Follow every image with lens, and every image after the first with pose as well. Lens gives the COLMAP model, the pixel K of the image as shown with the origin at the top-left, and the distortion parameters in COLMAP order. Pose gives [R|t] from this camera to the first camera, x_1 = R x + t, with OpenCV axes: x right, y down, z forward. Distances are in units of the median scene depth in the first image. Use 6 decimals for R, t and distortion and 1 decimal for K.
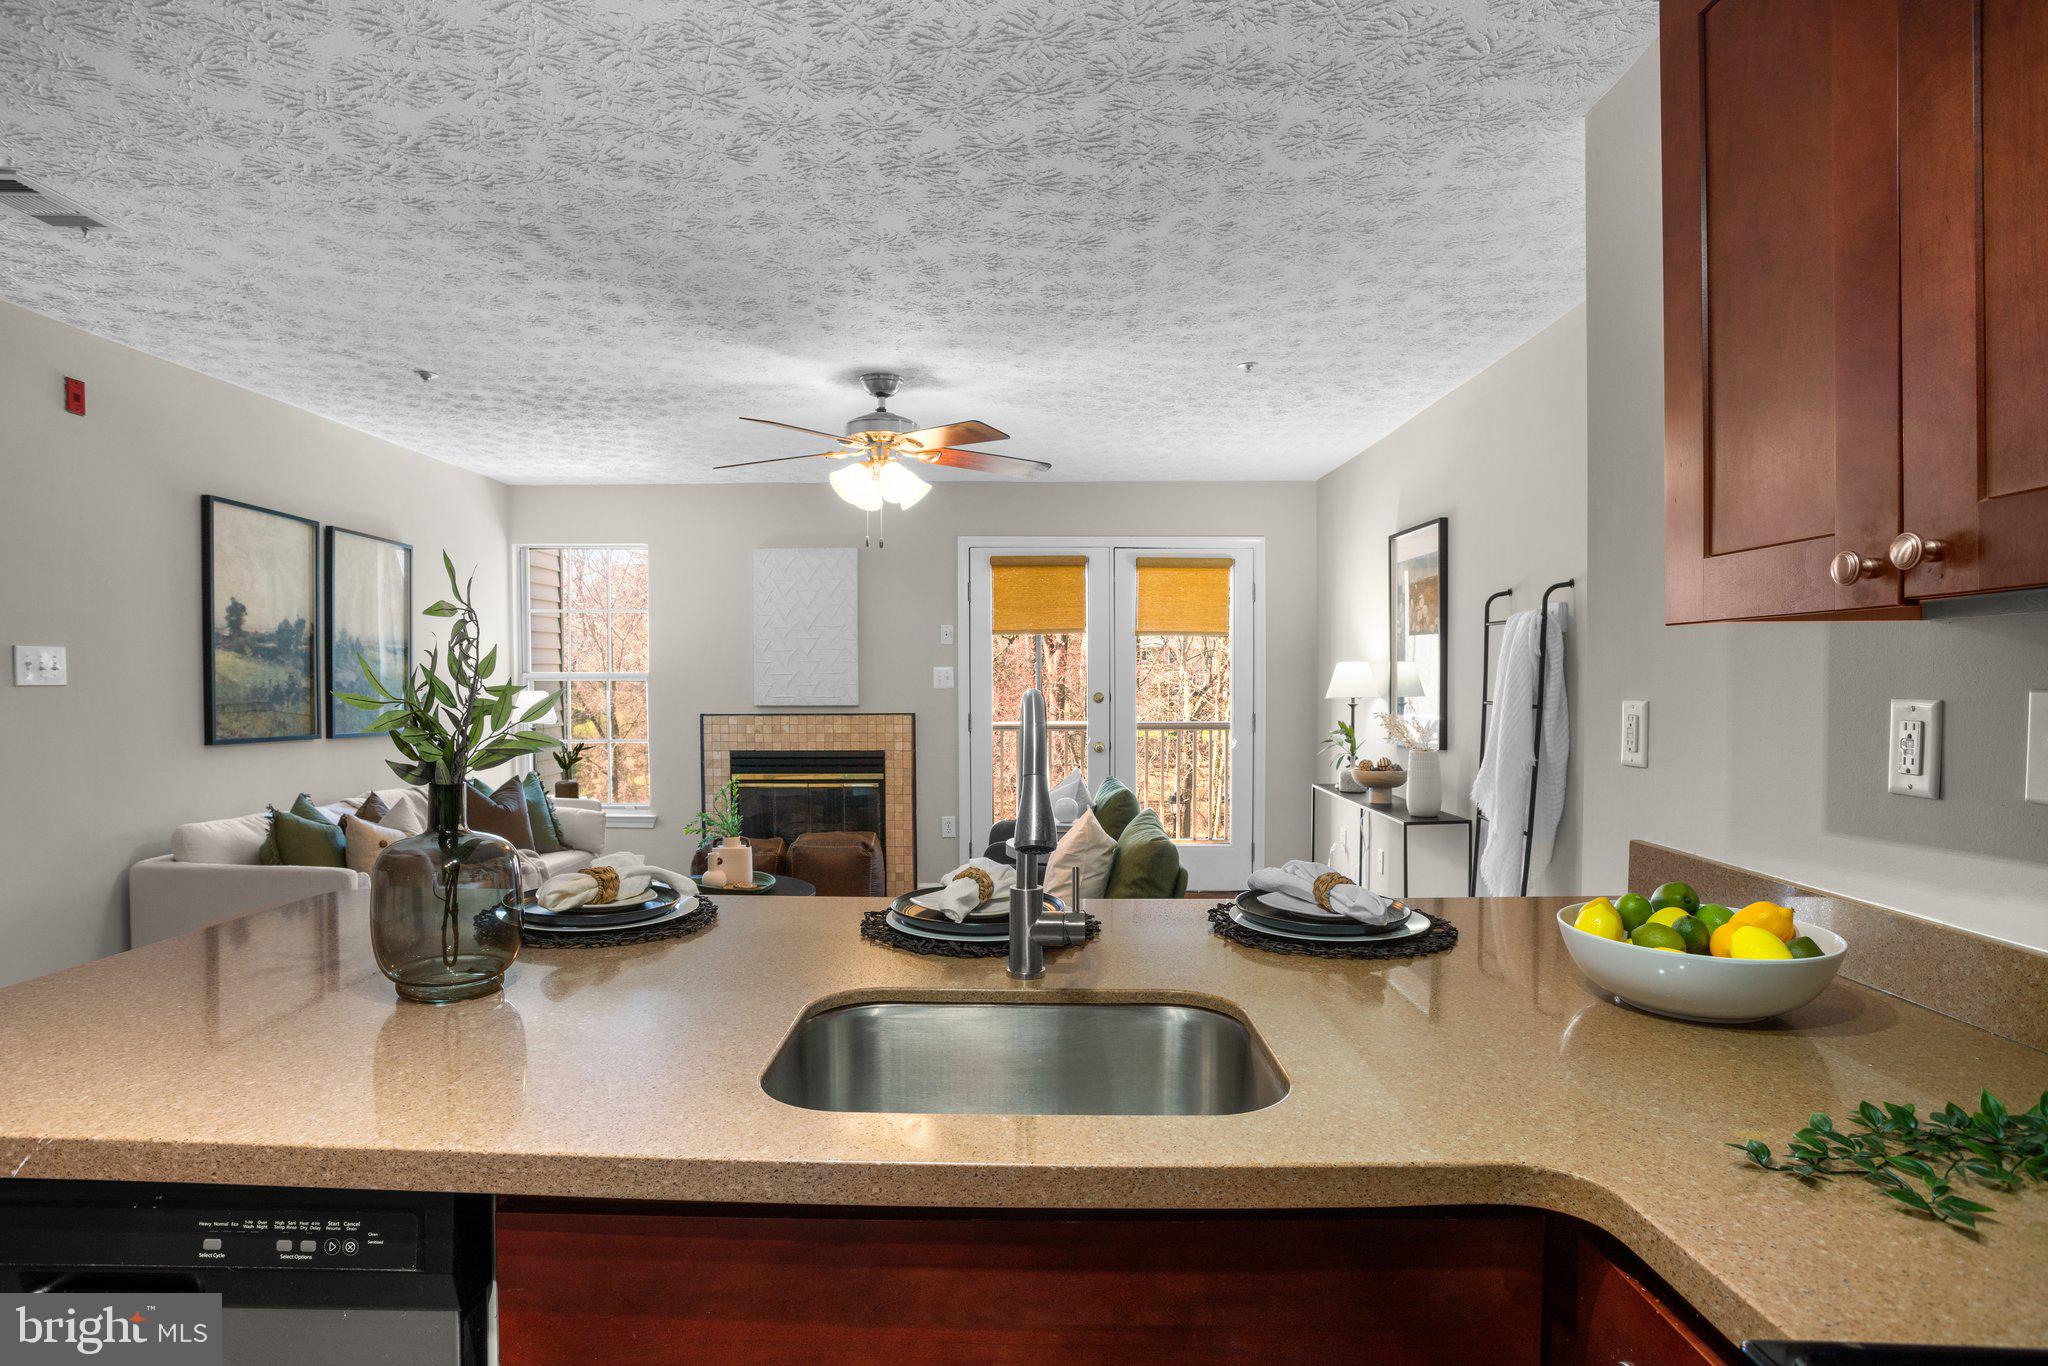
lens RADIAL K [[1070.4, 0, 1009.6], [0, 1070.4, 711.7], [0, 0, 1]] dist [-0.077948, 0.038279]
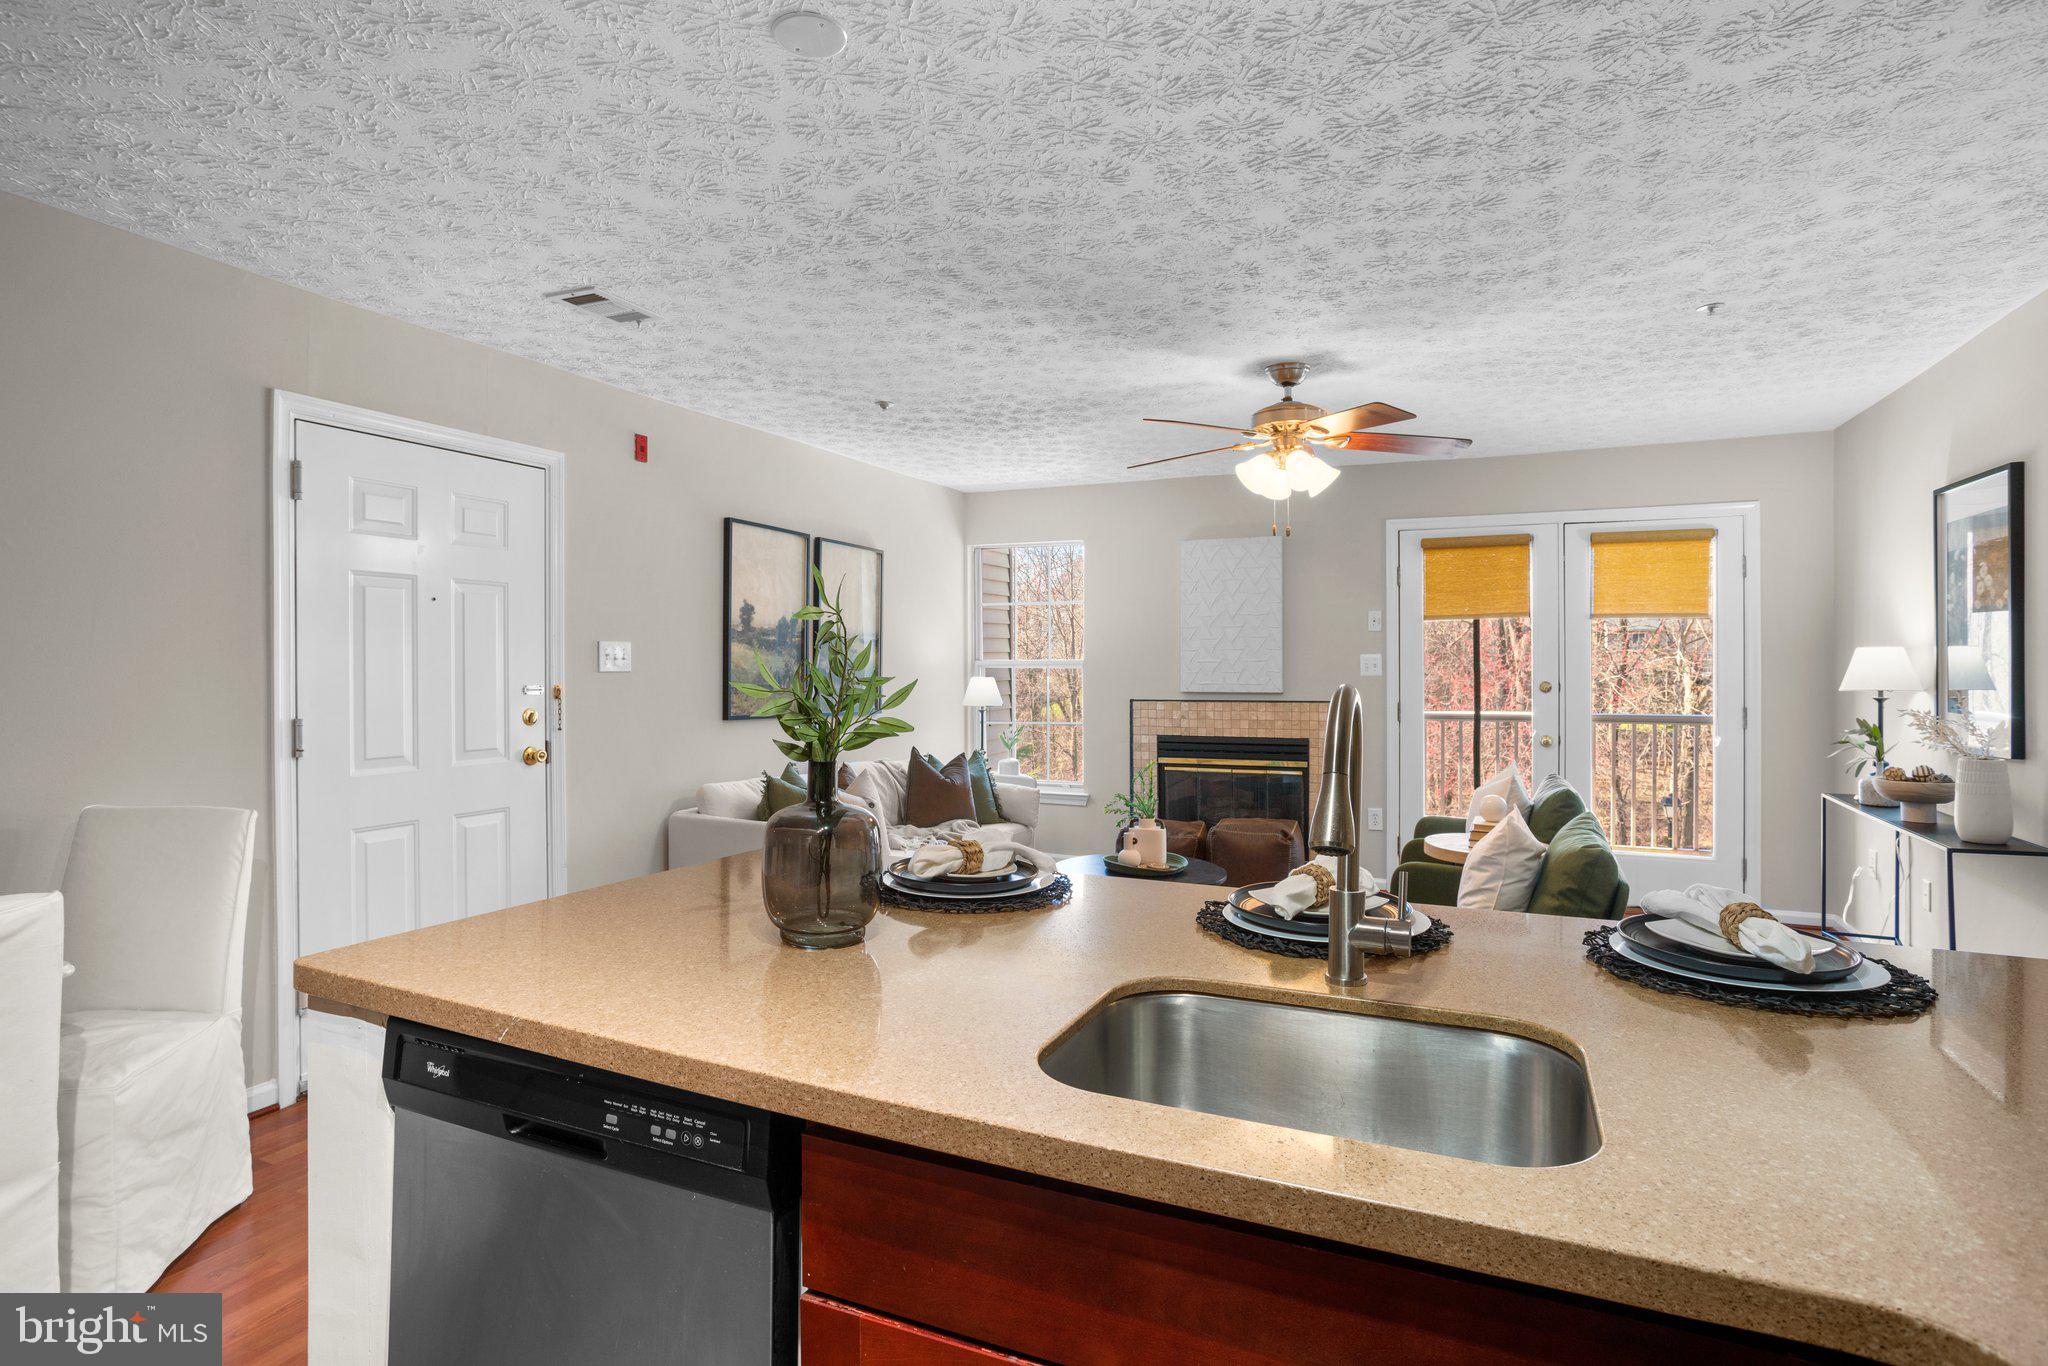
lens RADIAL K [[1048.5, 0, 1011.7], [0, 1048.5, 669.5], [0, 0, 1]] dist [-0.063537, 0.040376]
pose [[0.912185, 0.001974, -0.409773, 0.068741], [-0.012514, 0.999656, -0.023039, -0.004989], [0.409587, 0.026144, 0.911896, 0.009278]]
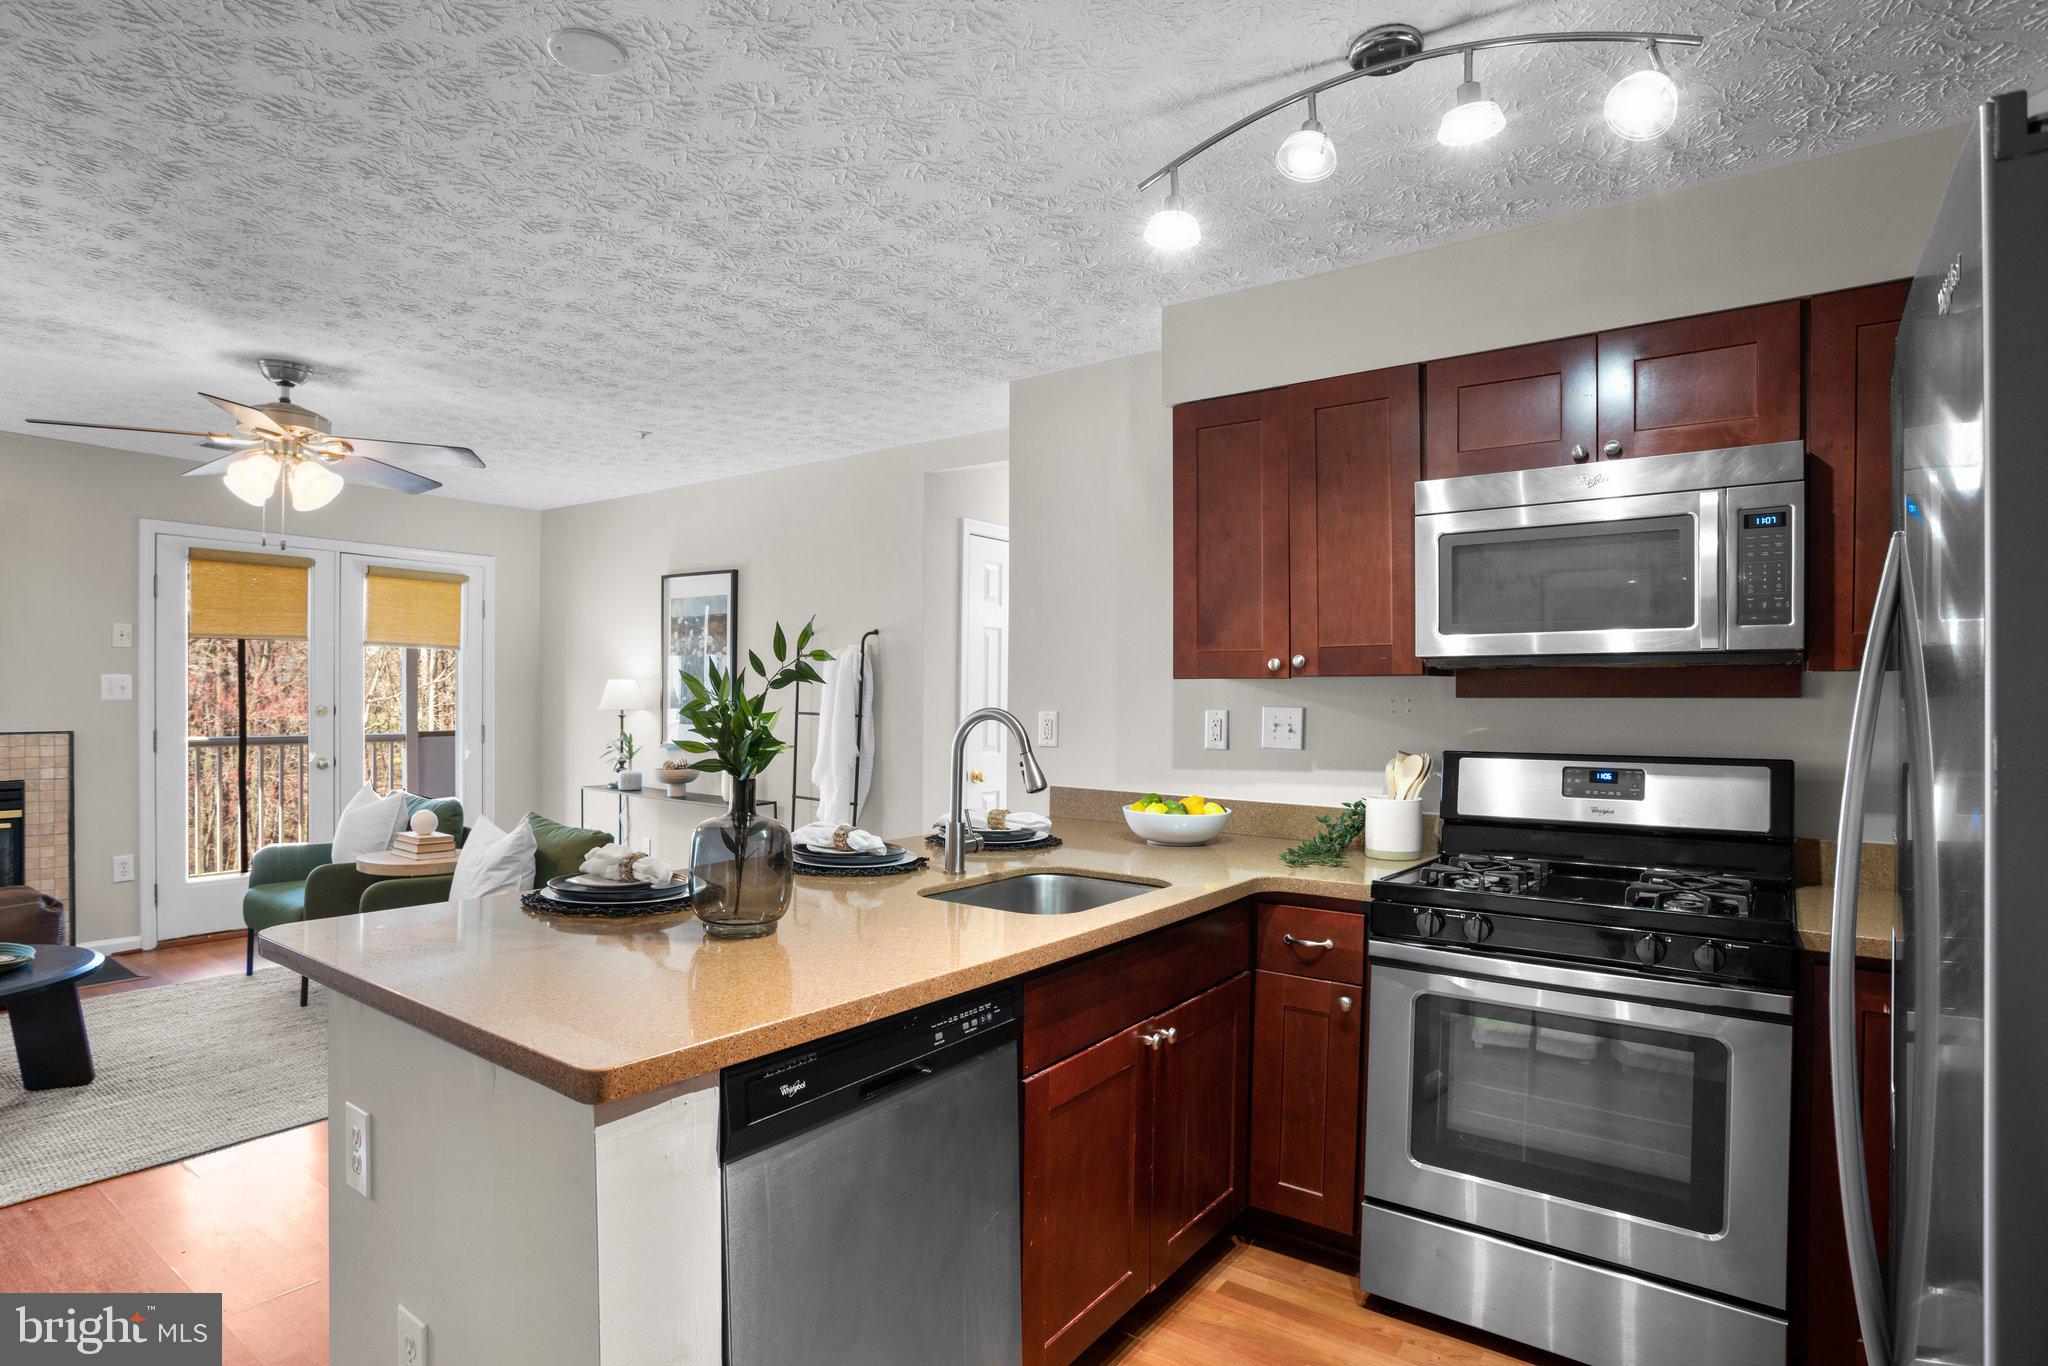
lens RADIAL K [[1070.4, 0, 1009.6], [0, 1070.4, 711.7], [0, 0, 1]] dist [-0.077948, 0.038279]
pose [[0.585132, -0.006678, 0.810911, -0.746892], [0.013611, 0.999906, -0.001587, -0.006256], [-0.810824, 0.011966, 0.585168, -0.047854]]
